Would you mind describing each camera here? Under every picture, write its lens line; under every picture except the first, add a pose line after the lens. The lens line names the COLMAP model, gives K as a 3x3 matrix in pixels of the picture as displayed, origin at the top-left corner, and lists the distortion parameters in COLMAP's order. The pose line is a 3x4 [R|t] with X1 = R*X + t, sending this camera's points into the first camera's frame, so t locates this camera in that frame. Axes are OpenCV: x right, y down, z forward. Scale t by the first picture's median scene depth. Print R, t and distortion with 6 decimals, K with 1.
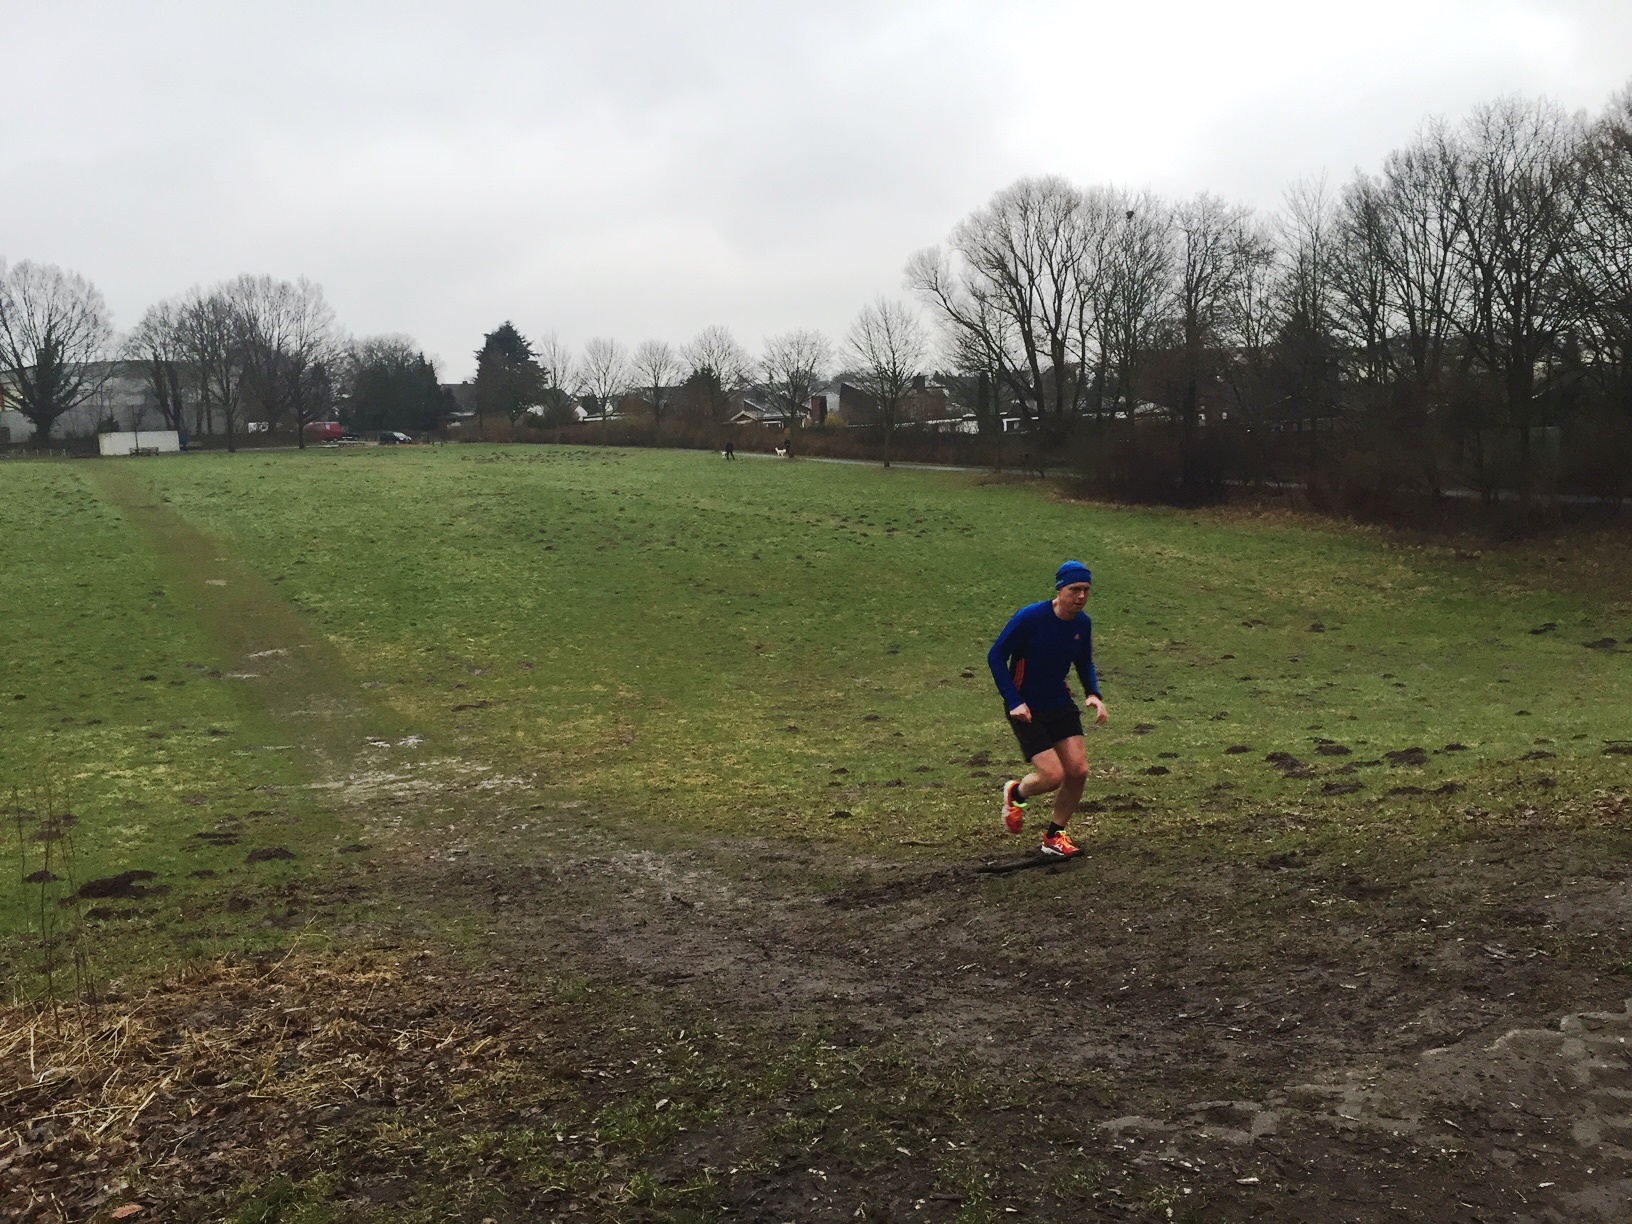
lens RADIAL K [[1394.2, 0, 819.0], [0, 1394.2, 608.0], [0, 0, 1]] dist [0.089984, -0.121364]
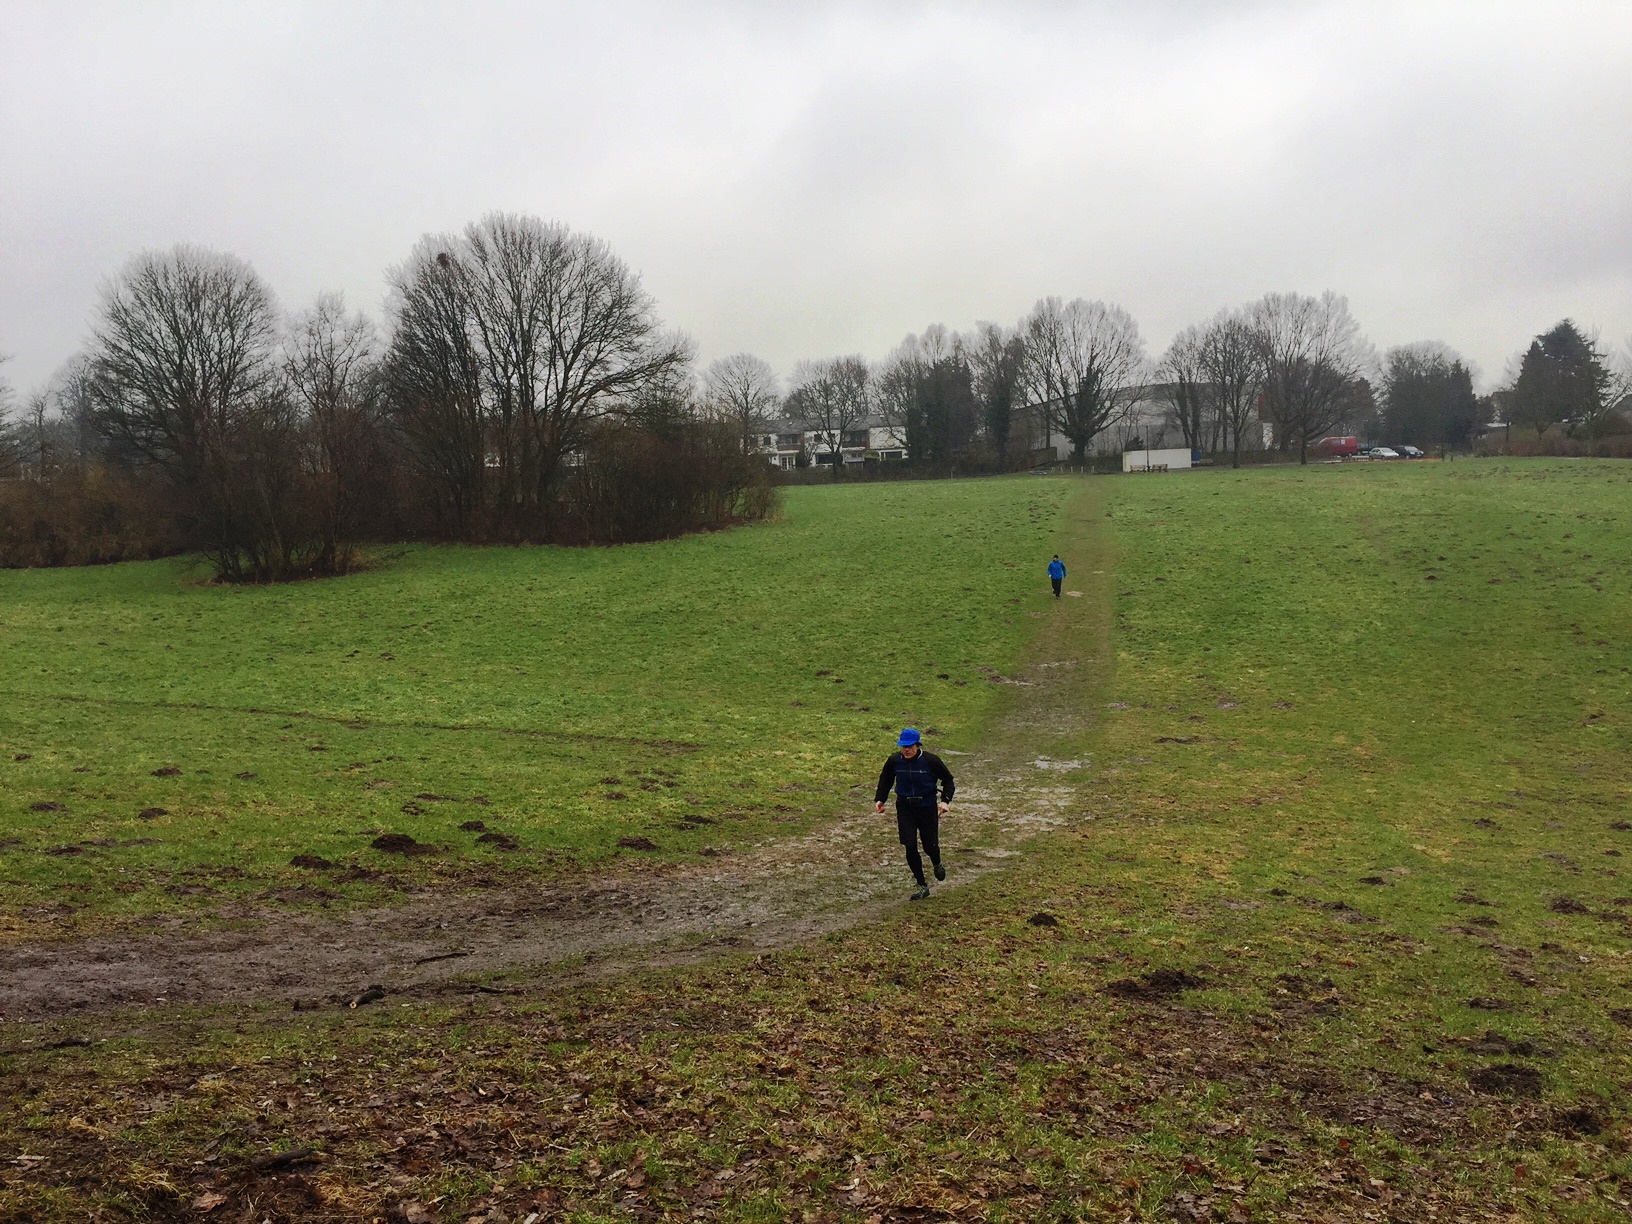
lens RADIAL K [[1394.2, 0, 801.0], [0, 1394.2, 617.5], [0, 0, 1]] dist [0.089984, -0.121364]
pose [[0.742791, 0.073797, -0.665444, 0.066225], [-0.076112, 0.996771, 0.025581, -0.006192], [0.665183, 0.031647, 0.746009, 0.039238]]
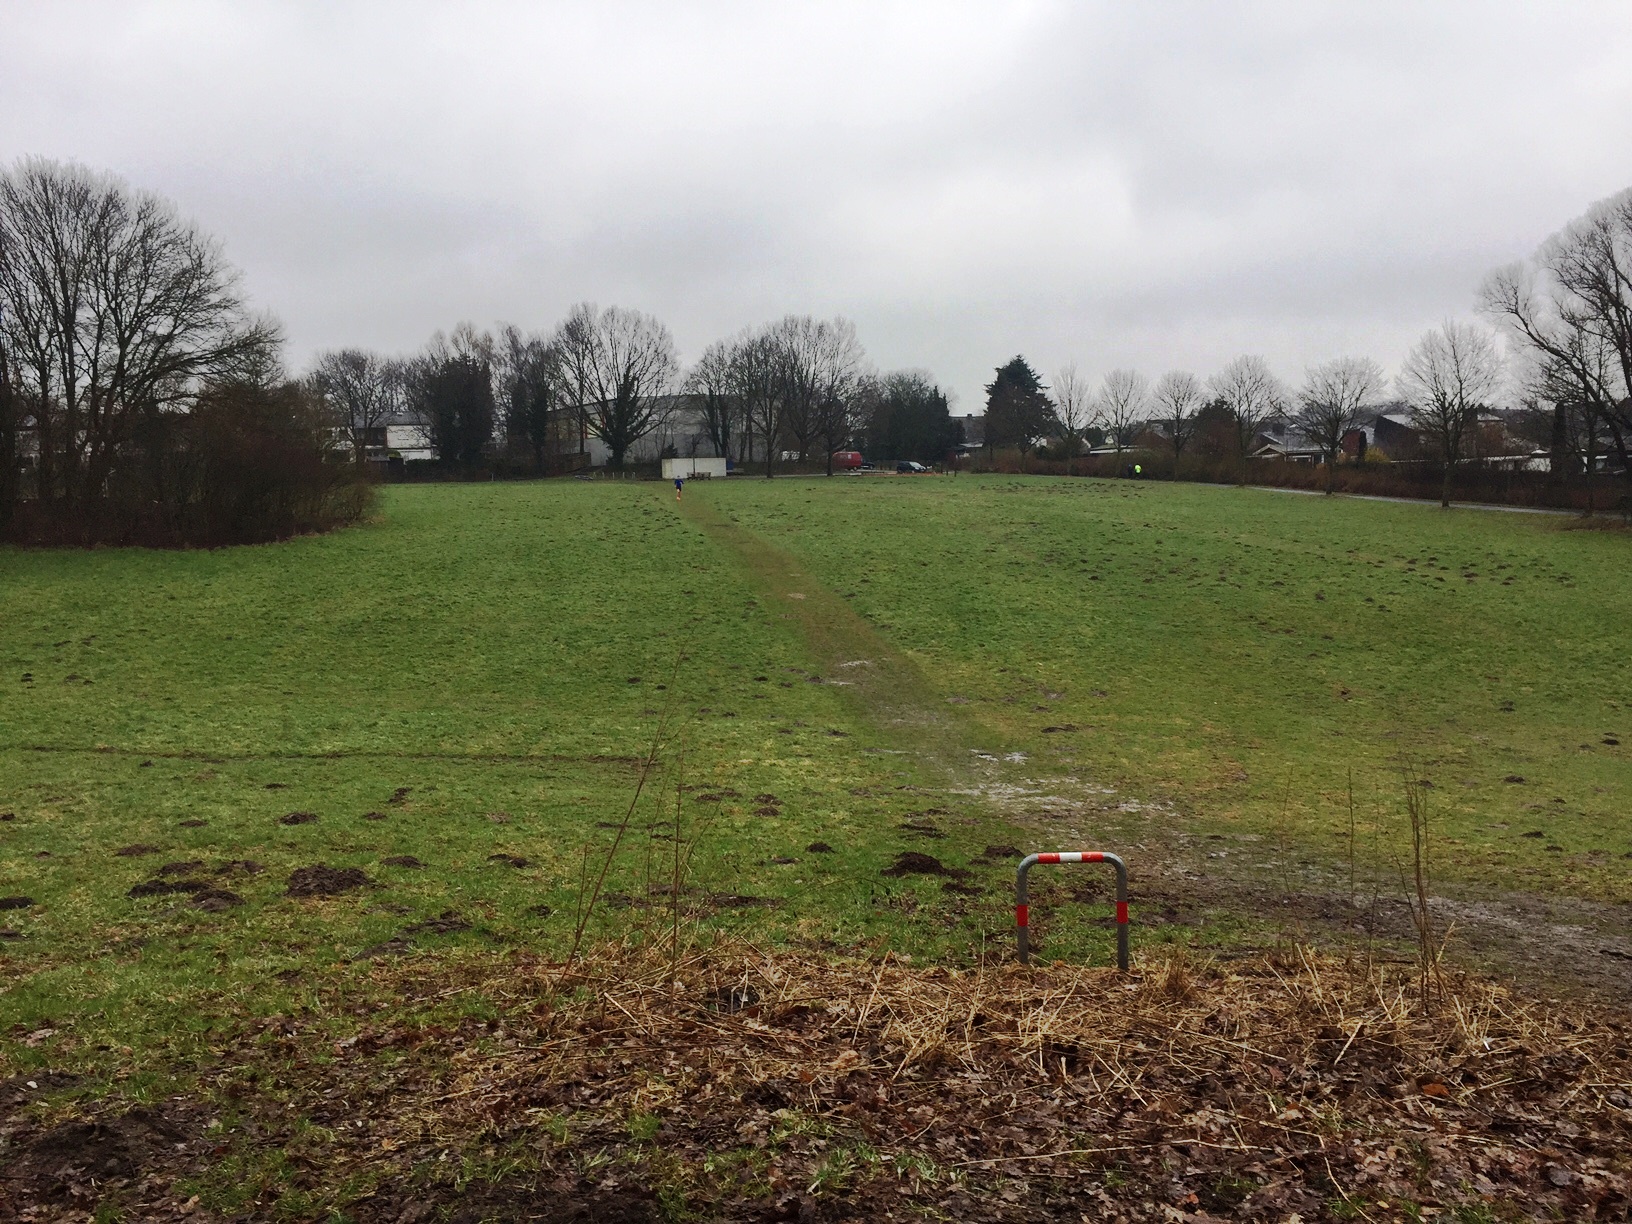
lens RADIAL K [[1394.2, 0, 818.4], [0, 1394.2, 617.8], [0, 0, 1]] dist [0.089984, -0.121364]
pose [[0.942094, 0.055940, -0.330650, -0.028292], [-0.061322, 0.998101, -0.005861, 0.002171], [0.329694, 0.025798, 0.943735, -0.006351]]
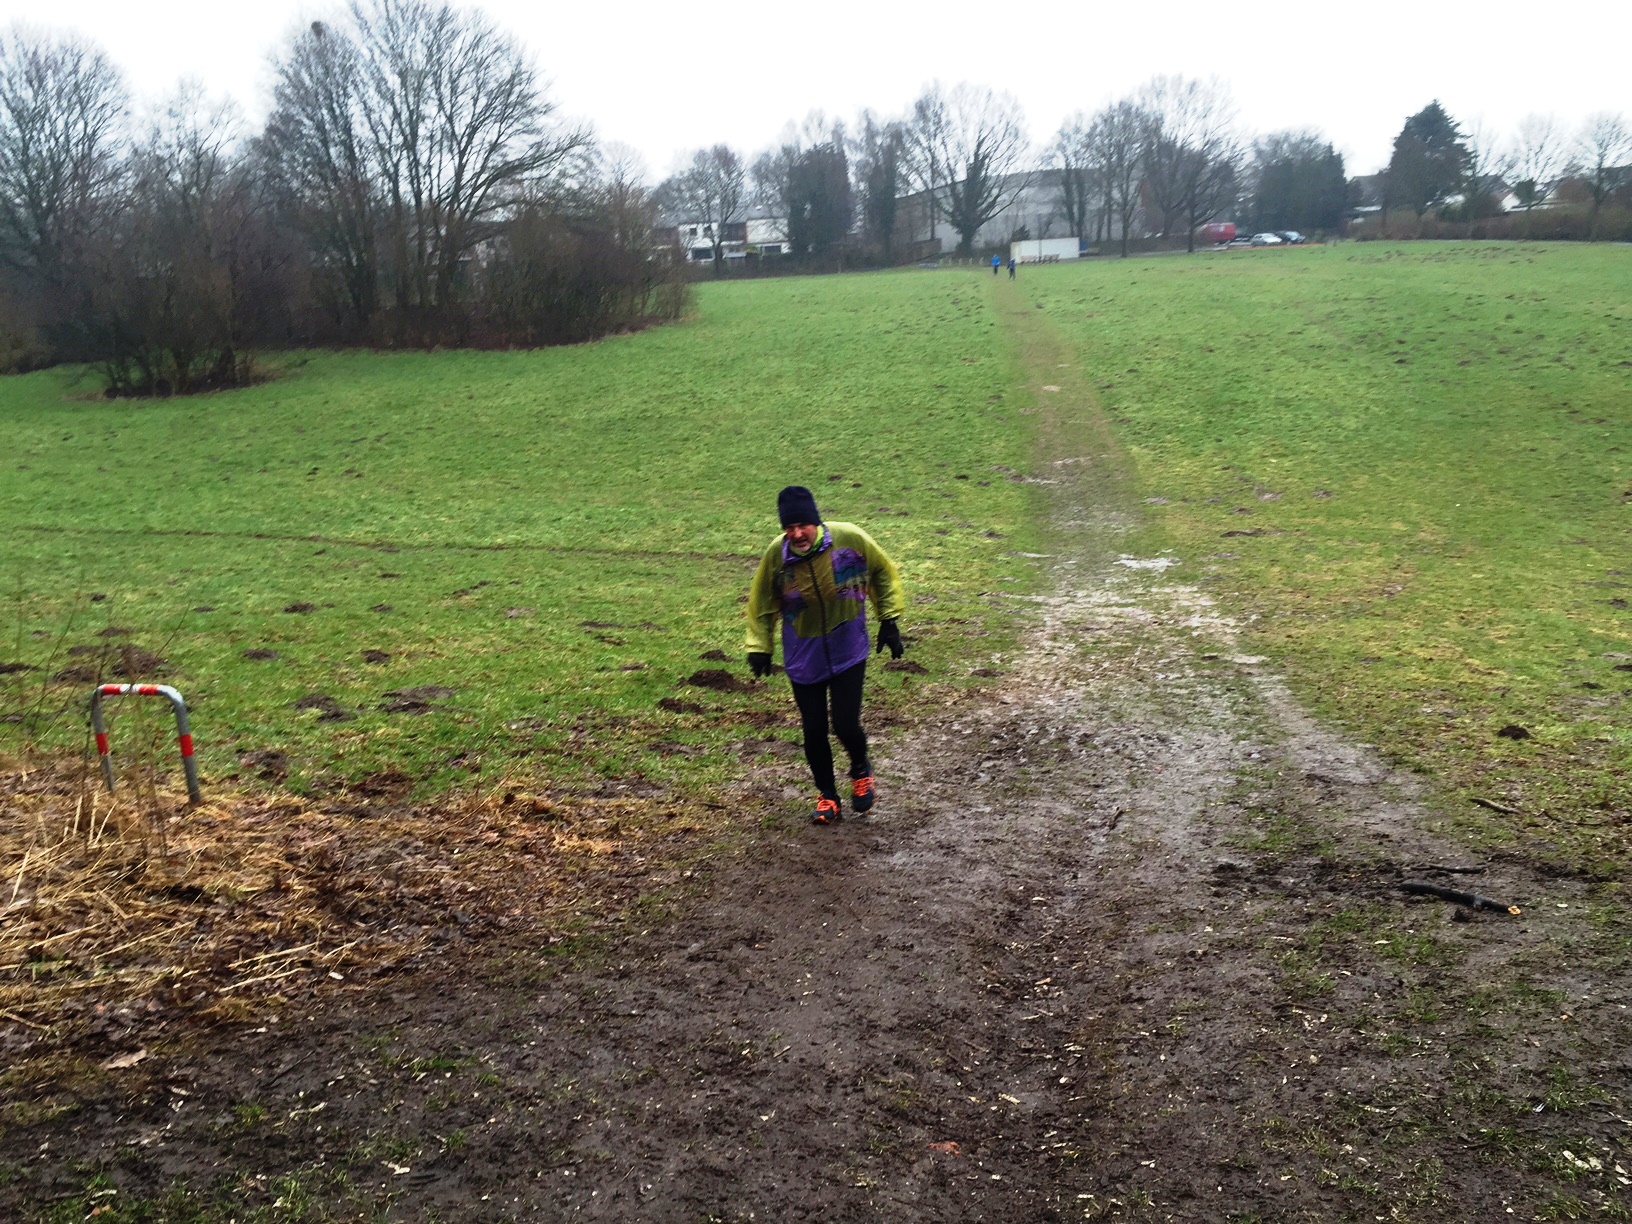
lens RADIAL K [[1394.2, 0, 807.0], [0, 1394.2, 616.7], [0, 0, 1]] dist [0.089984, -0.121364]
pose [[0.812605, 0.133223, -0.567384, 0.019613], [-0.052020, 0.986218, 0.157062, -0.002563], [0.580488, -0.098114, 0.808336, 0.021377]]
